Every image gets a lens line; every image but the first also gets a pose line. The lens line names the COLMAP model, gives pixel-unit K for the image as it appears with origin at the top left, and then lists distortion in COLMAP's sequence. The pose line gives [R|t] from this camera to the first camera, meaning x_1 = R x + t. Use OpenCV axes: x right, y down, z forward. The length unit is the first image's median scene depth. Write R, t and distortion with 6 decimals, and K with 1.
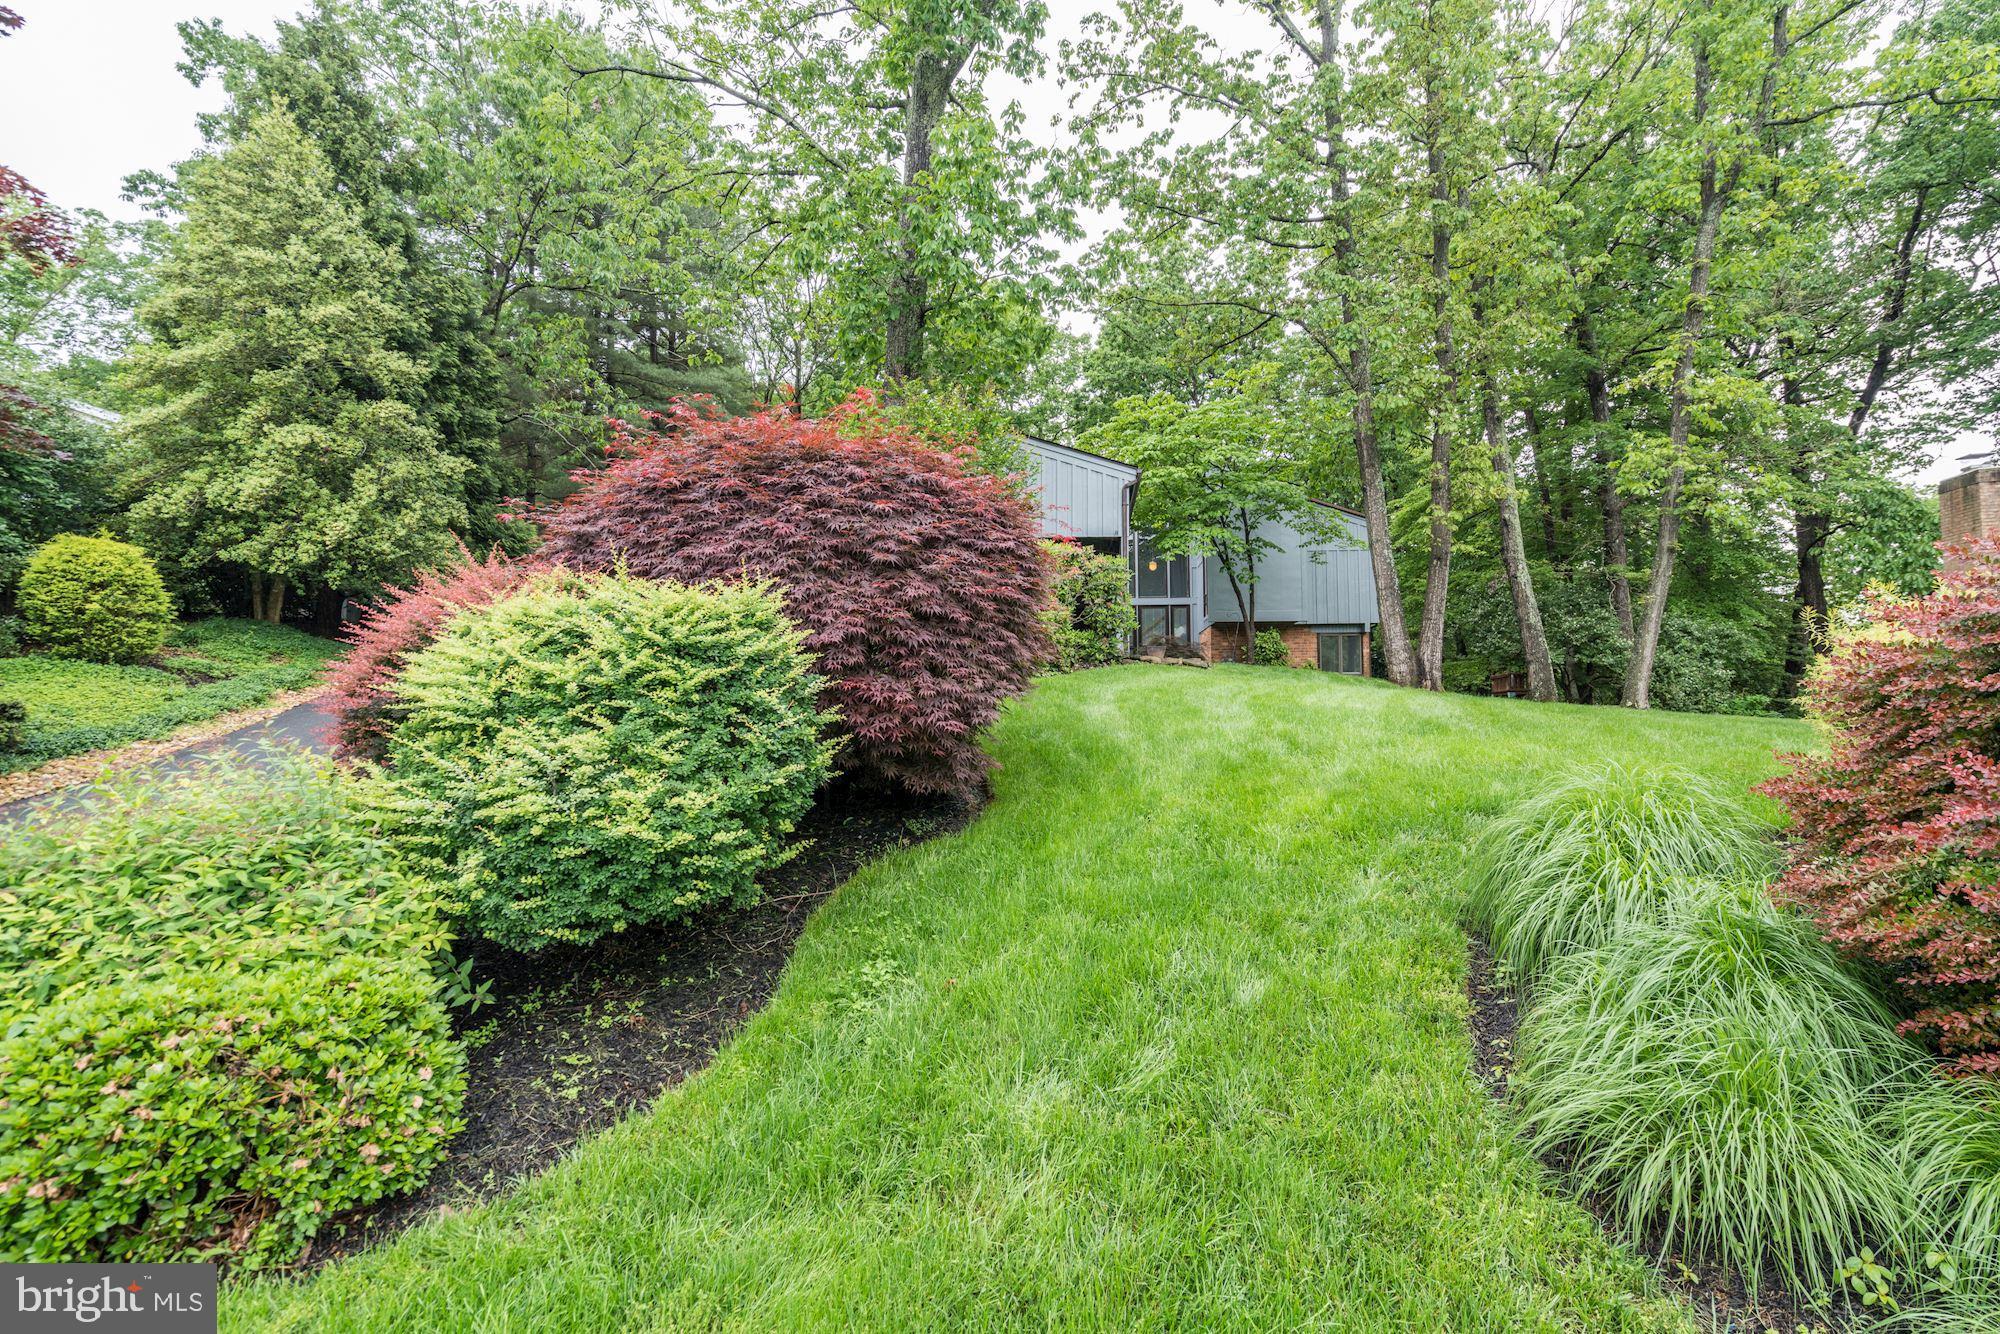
lens RADIAL K [[918.7, 0, 1000.2], [0, 918.7, 663.0], [0, 0, 1]] dist [-0.001020, -0.000236]
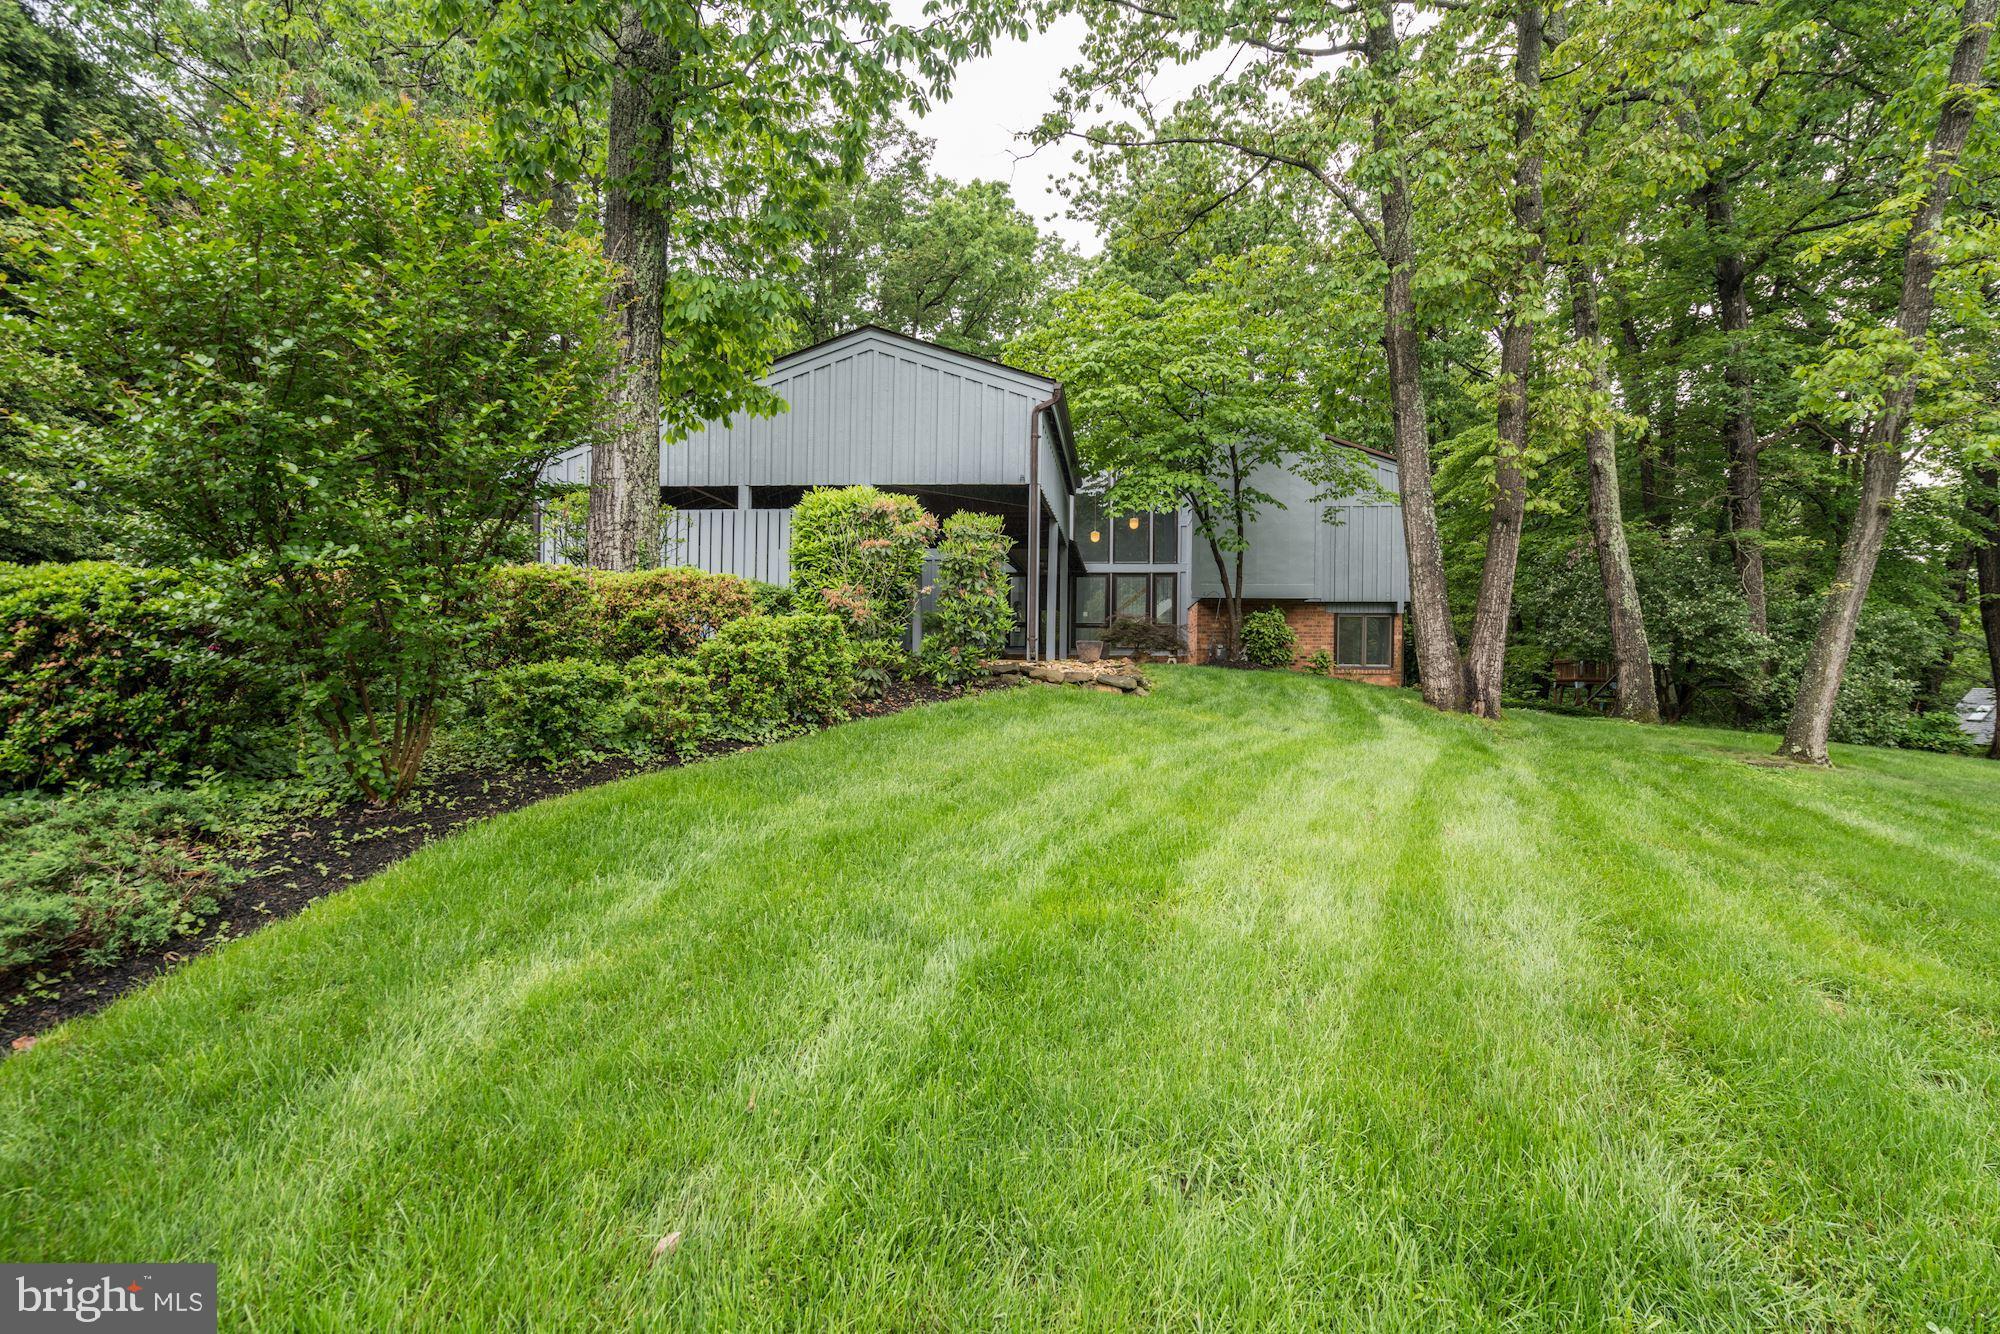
lens RADIAL K [[918.7, 0, 998.1], [0, 918.7, 665.8], [0, 0, 1]] dist [-0.001020, -0.000236]
pose [[0.999040, 0.015504, -0.040960, 0.112924], [-0.013226, 0.998382, 0.055312, -0.033080], [0.041752, -0.054717, 0.997629, 0.255675]]
